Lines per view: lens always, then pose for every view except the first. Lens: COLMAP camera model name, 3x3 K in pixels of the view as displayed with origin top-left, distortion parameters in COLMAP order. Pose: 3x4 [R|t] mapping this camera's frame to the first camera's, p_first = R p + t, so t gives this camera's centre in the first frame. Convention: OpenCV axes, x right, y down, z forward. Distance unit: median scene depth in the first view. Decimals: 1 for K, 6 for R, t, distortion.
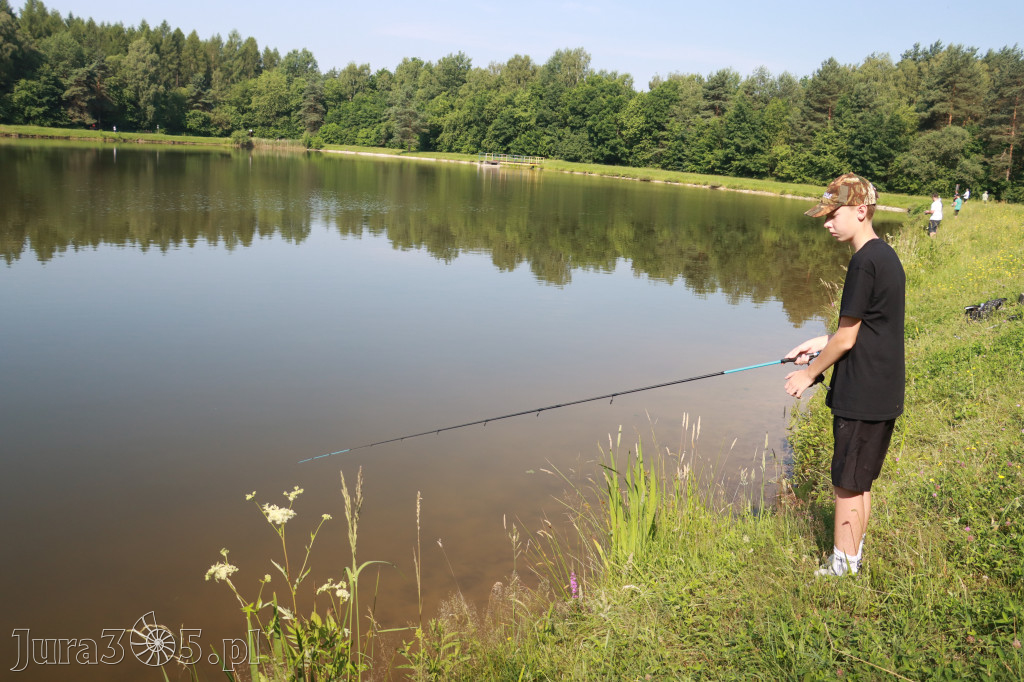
lens RADIAL K [[926.4, 0, 497.7], [0, 926.4, 341.6], [0, 0, 1]] dist [-0.173703, 0.211518]
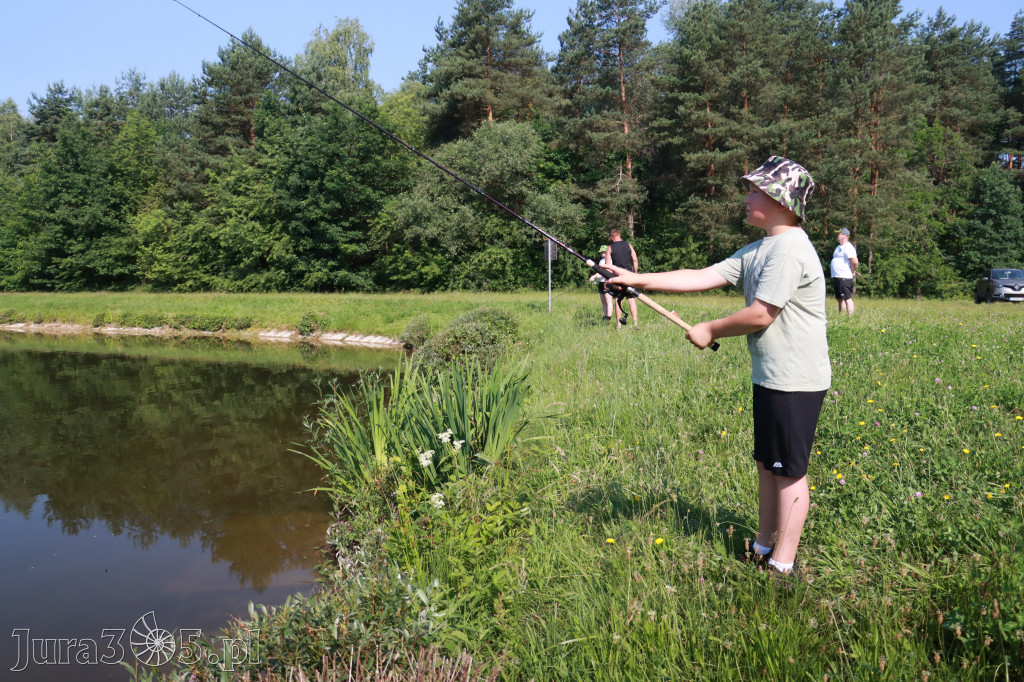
lens RADIAL K [[864.5, 0, 510.6], [0, 864.5, 338.3], [0, 0, 1]] dist [-0.146342, 0.147159]
pose [[0.884920, -0.105549, 0.453625, 0.317767], [0.161788, 0.982993, -0.086890, -0.104310], [-0.436739, 0.150281, 0.886947, 0.651057]]
